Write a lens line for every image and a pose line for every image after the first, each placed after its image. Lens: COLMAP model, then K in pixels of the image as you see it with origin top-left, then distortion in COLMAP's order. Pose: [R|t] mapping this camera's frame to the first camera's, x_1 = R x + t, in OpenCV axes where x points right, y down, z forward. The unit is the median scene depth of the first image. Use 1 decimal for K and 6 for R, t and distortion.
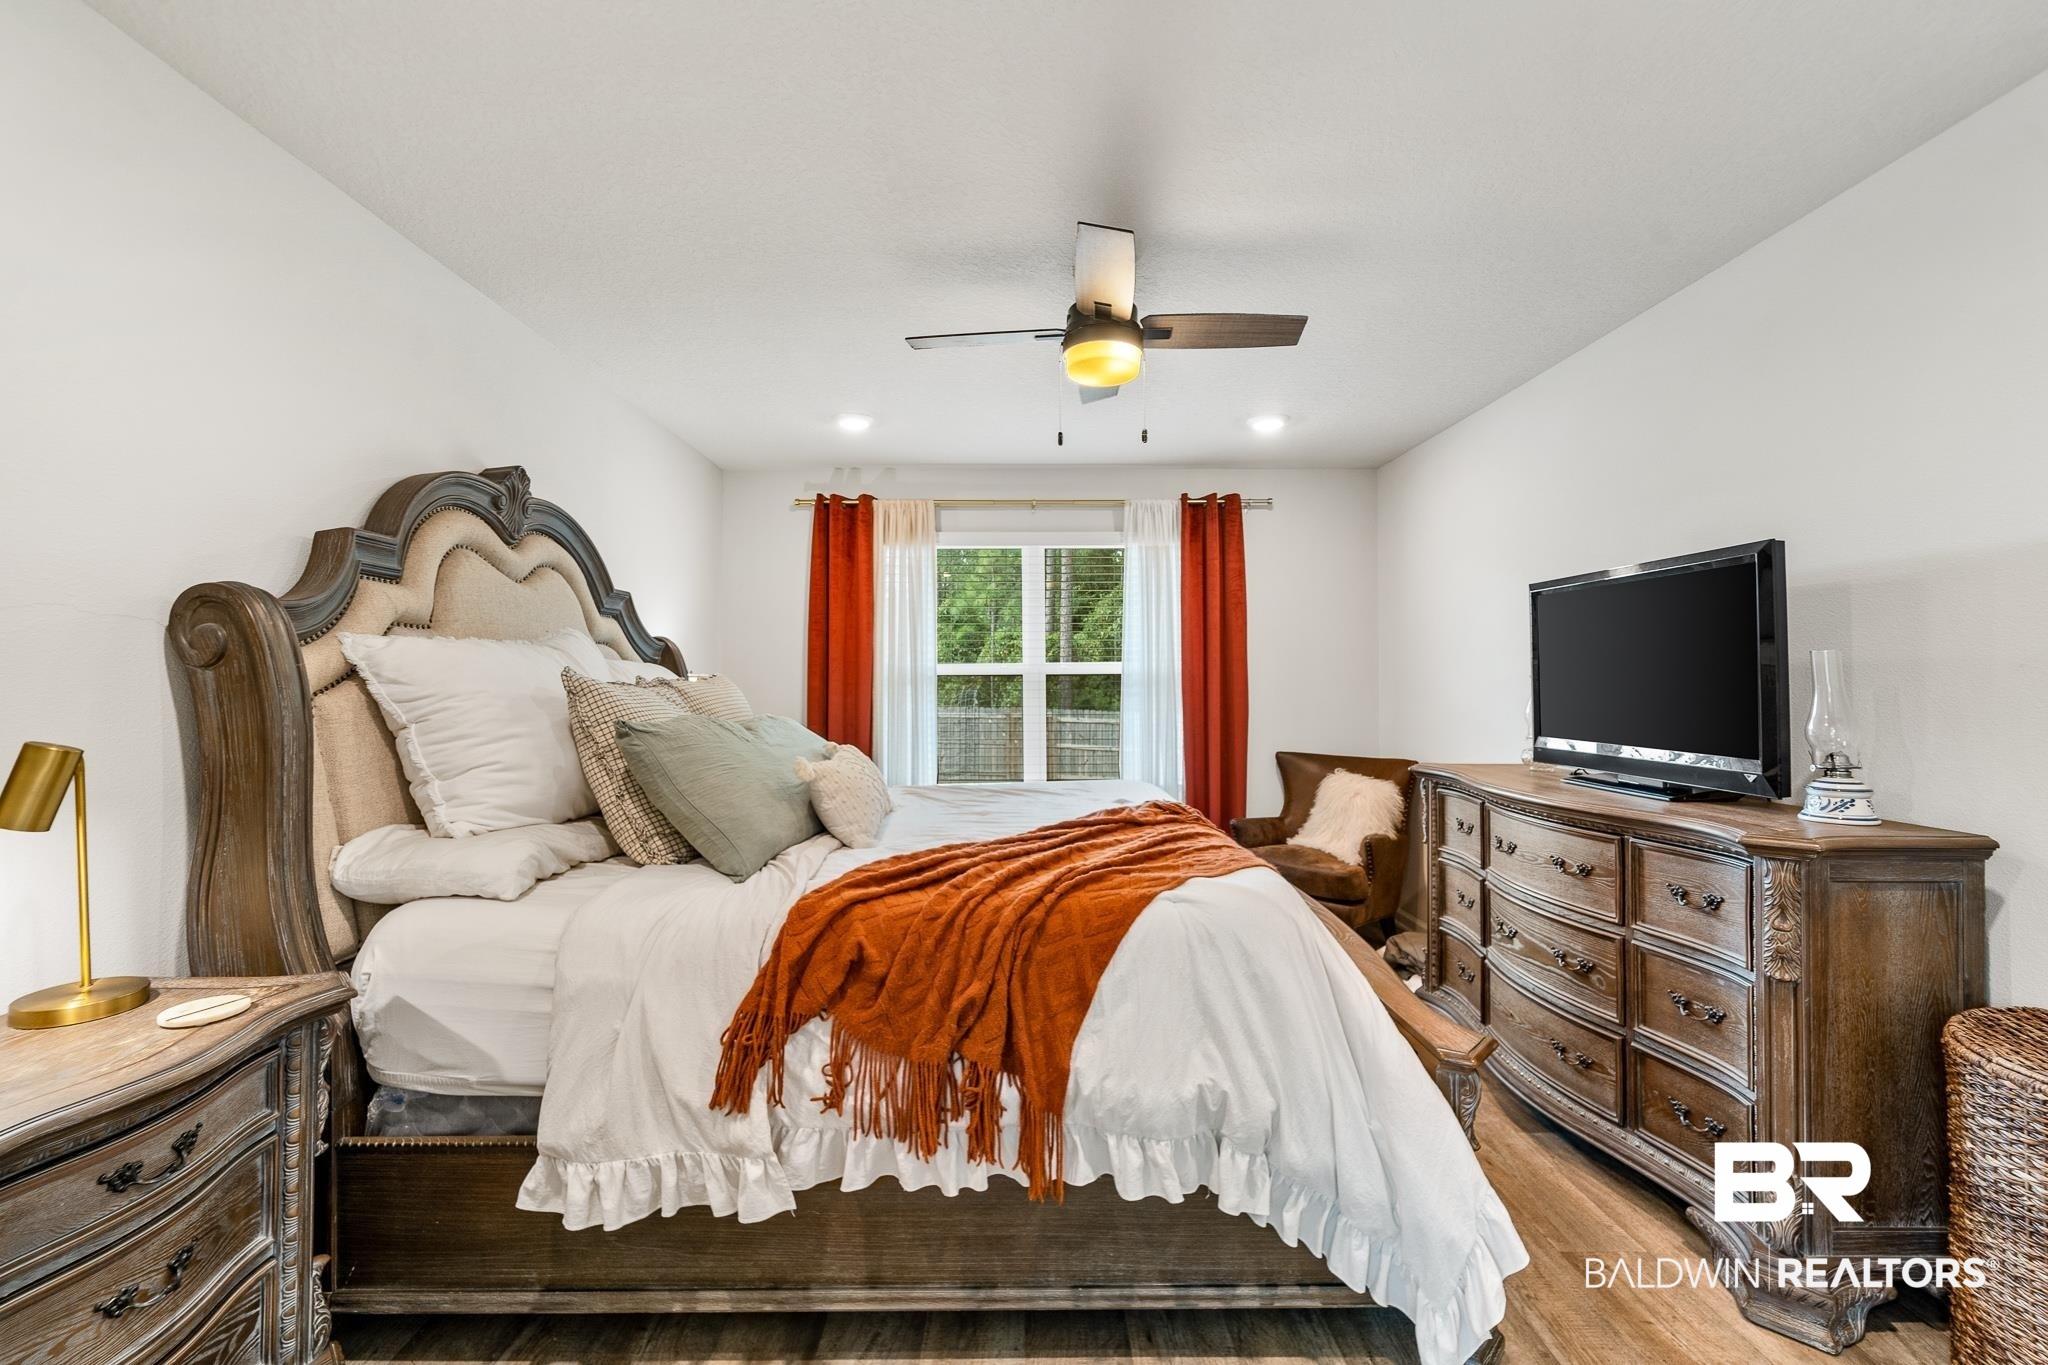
lens RADIAL K [[834.7, 0, 1016.8], [0, 834.7, 679.2], [0, 0, 1]] dist [-0.009463, 0.000034]
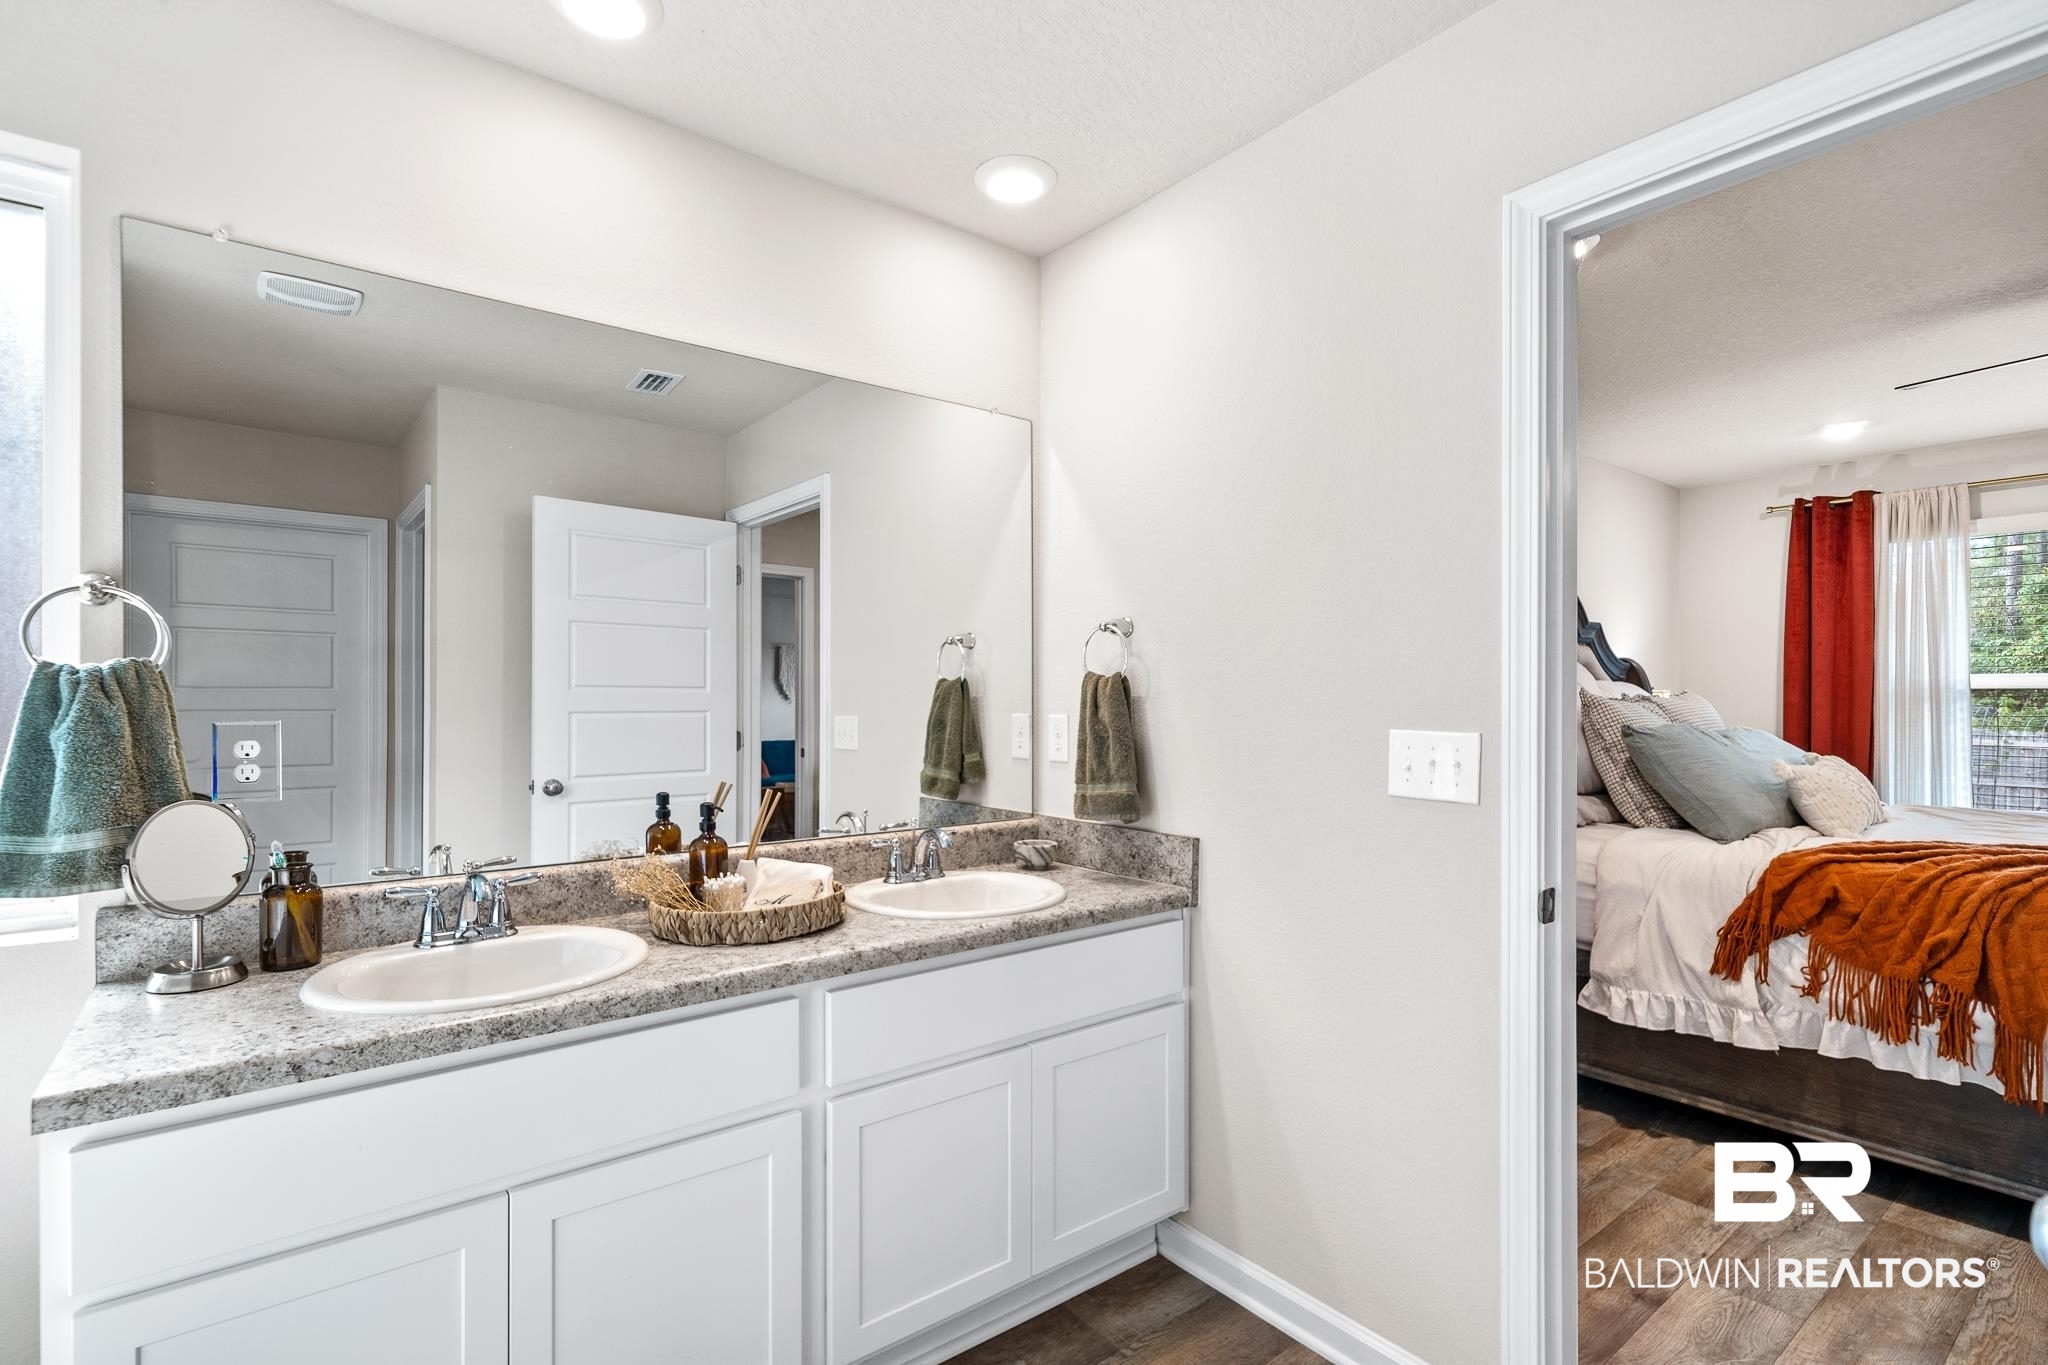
lens RADIAL K [[971.8, 0, 1015.3], [0, 971.8, 694.6], [0, 0, 1]] dist [0.005162, 0.000328]
pose [[0.613234, -0.001853, -0.789899, 0.244019], [0.004999, 0.999986, 0.001535, -0.013087], [0.789886, -0.004890, 0.613235, -1.013030]]
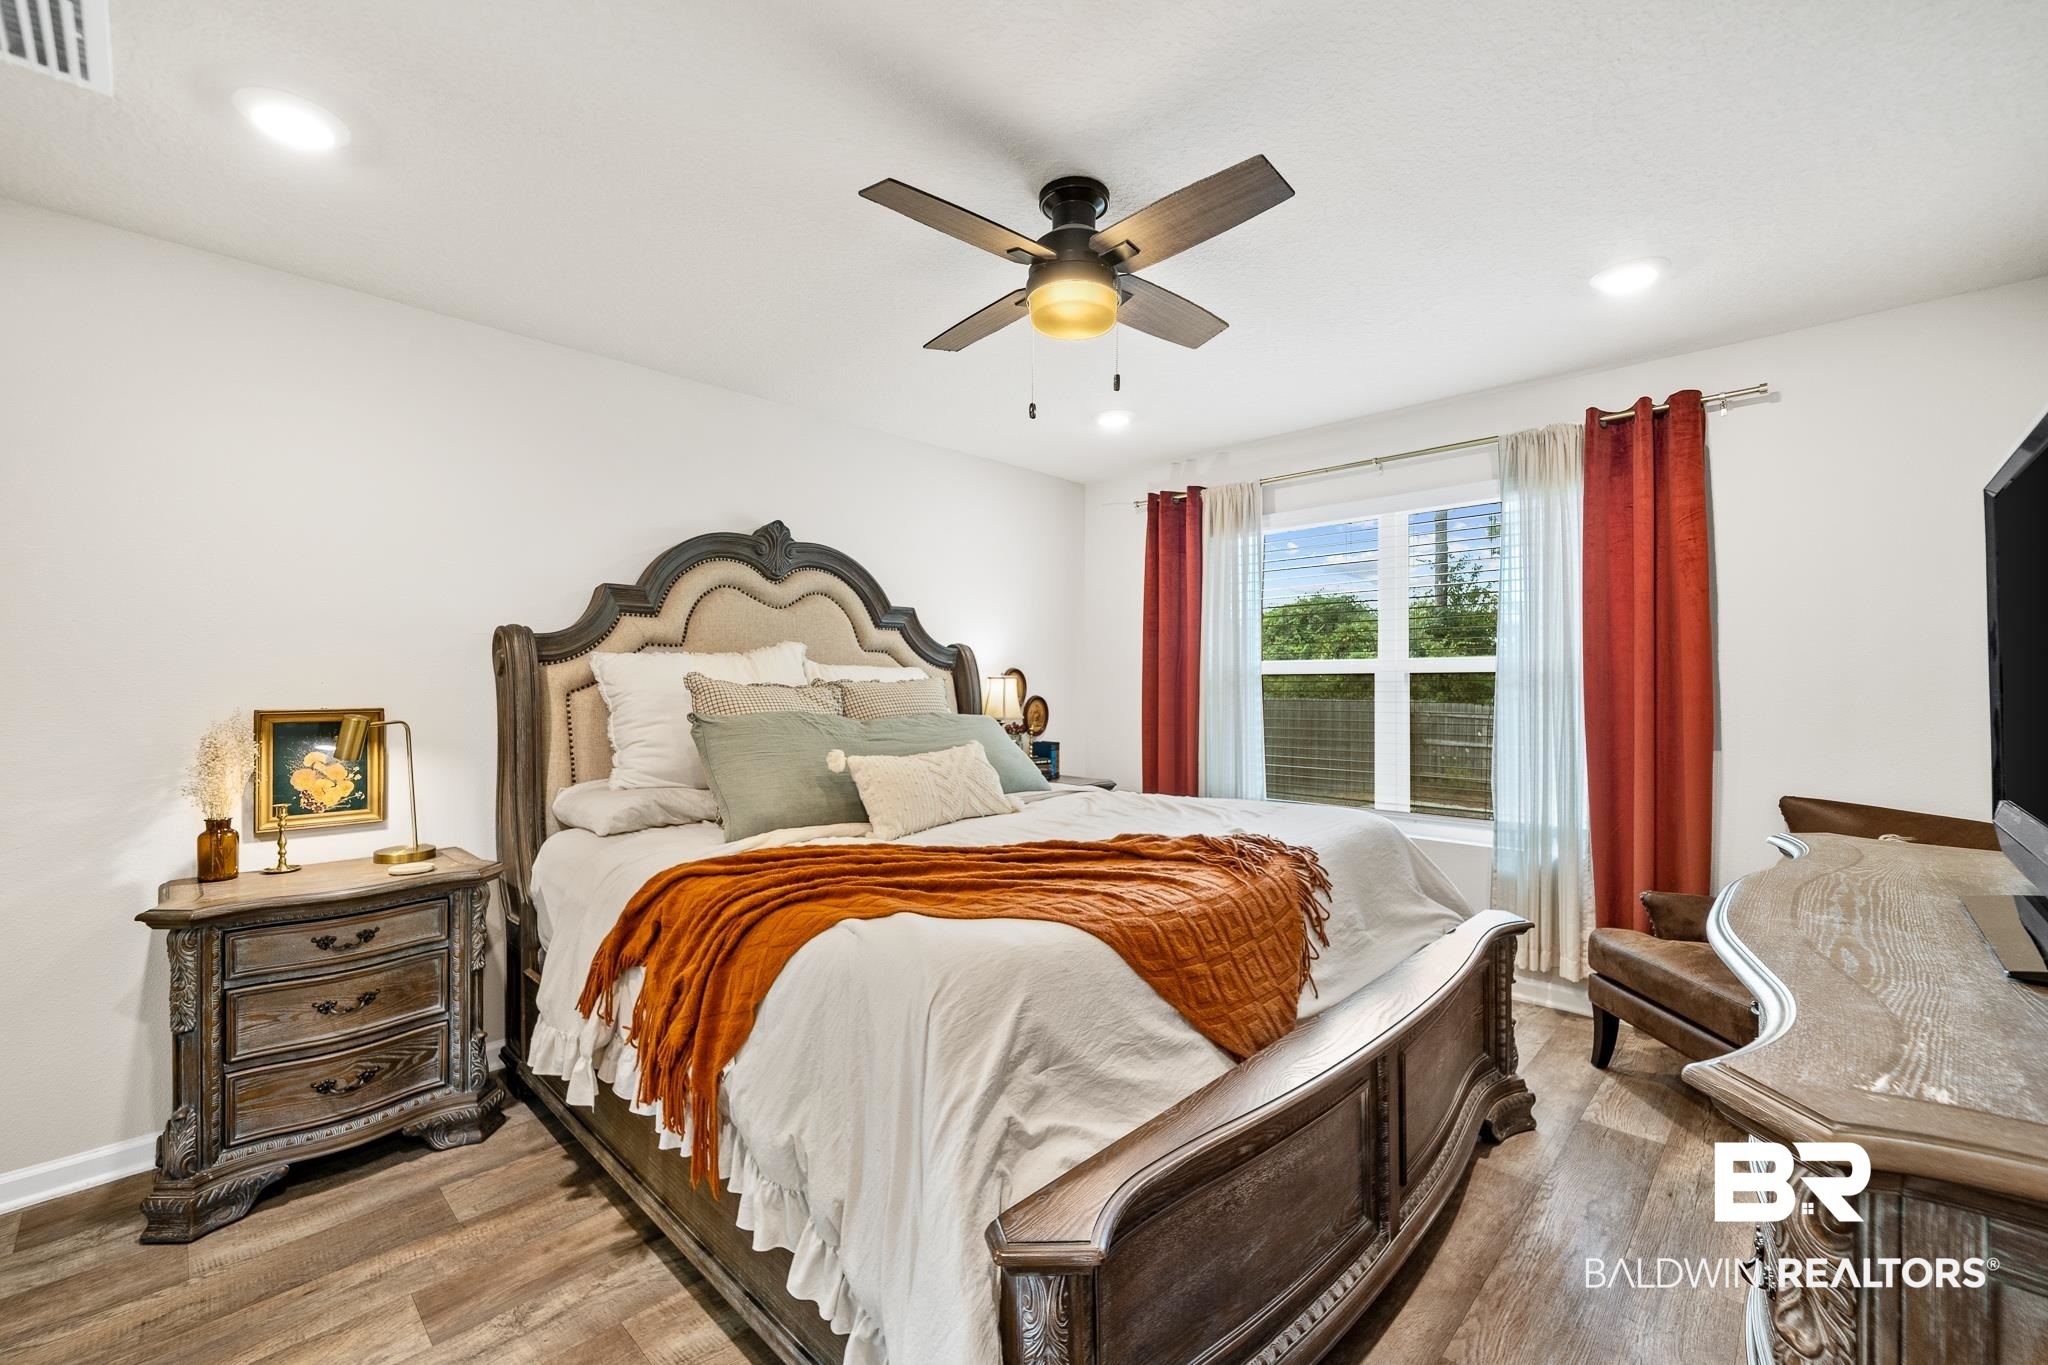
lens RADIAL K [[834.7, 0, 1036.5], [0, 834.7, 686.9], [0, 0, 1]] dist [-0.009463, 0.000034]
pose [[0.717387, 0.003881, -0.696664, 0.938854], [0.003388, 0.999953, 0.009059, -0.001898], [0.696666, -0.008859, 0.717341, 0.500358]]
